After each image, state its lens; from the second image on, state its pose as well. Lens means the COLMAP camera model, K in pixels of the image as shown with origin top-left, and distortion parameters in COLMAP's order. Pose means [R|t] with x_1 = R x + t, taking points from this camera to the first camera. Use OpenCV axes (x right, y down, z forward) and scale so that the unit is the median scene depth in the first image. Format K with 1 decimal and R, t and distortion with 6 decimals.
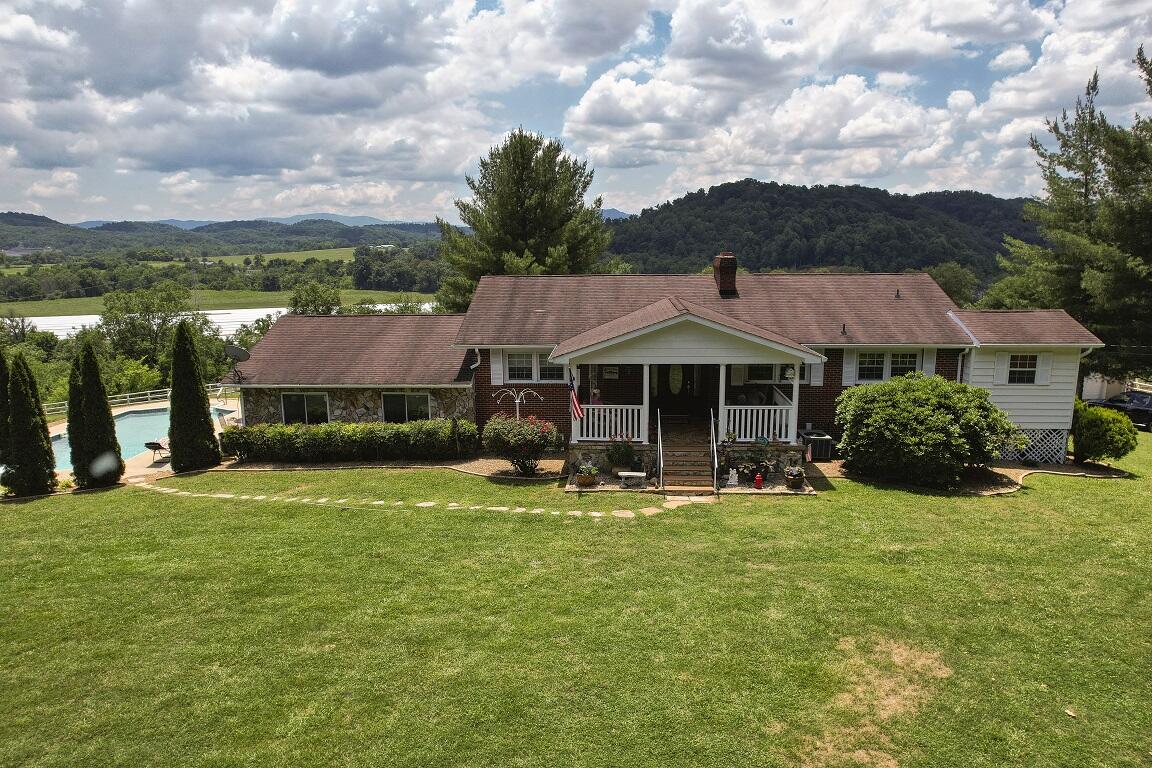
lens RADIAL K [[786.0, 0, 570.8], [0, 786.0, 416.7], [0, 0, 1]] dist [-0.008241, -0.001817]
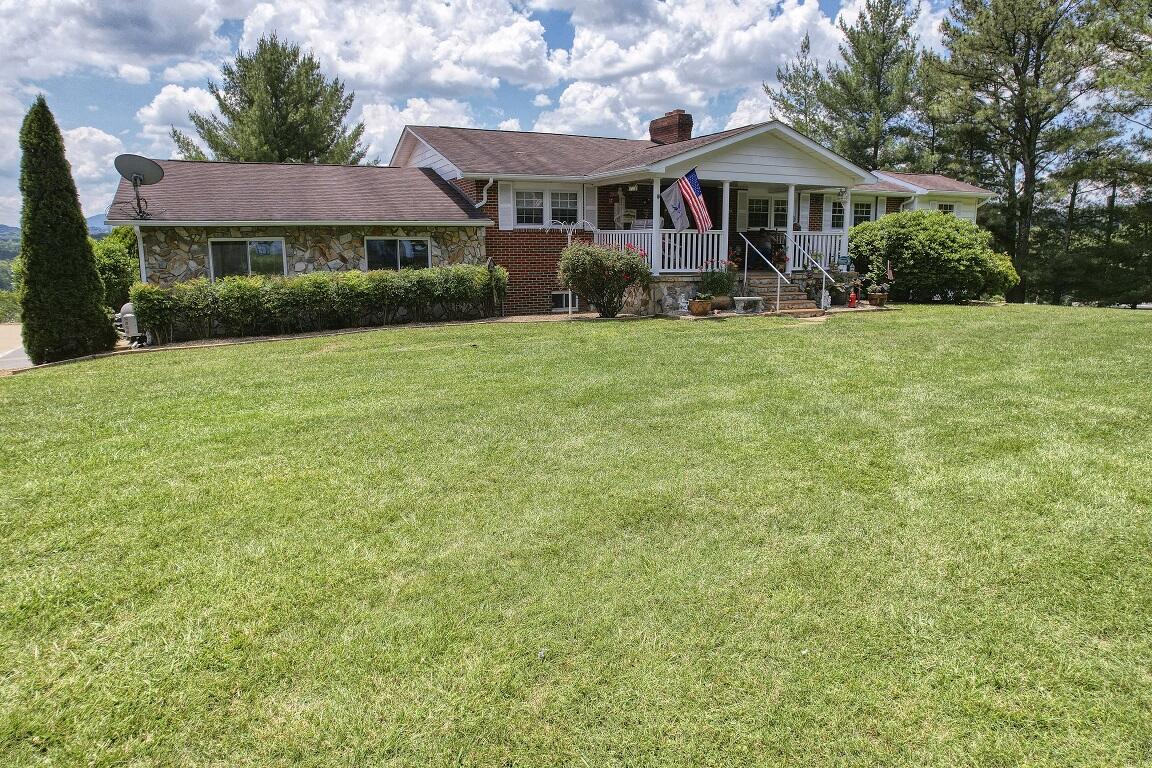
lens RADIAL K [[733.6, 0, 576.0], [0, 733.6, 384.0], [0, 0, 1]] dist [-0.023591, 0.000510]
pose [[0.882371, -0.086277, 0.462577, -0.179452], [0.097111, 0.995273, 0.000391, 0.056522], [-0.460424, 0.044576, 0.886579, 0.141975]]
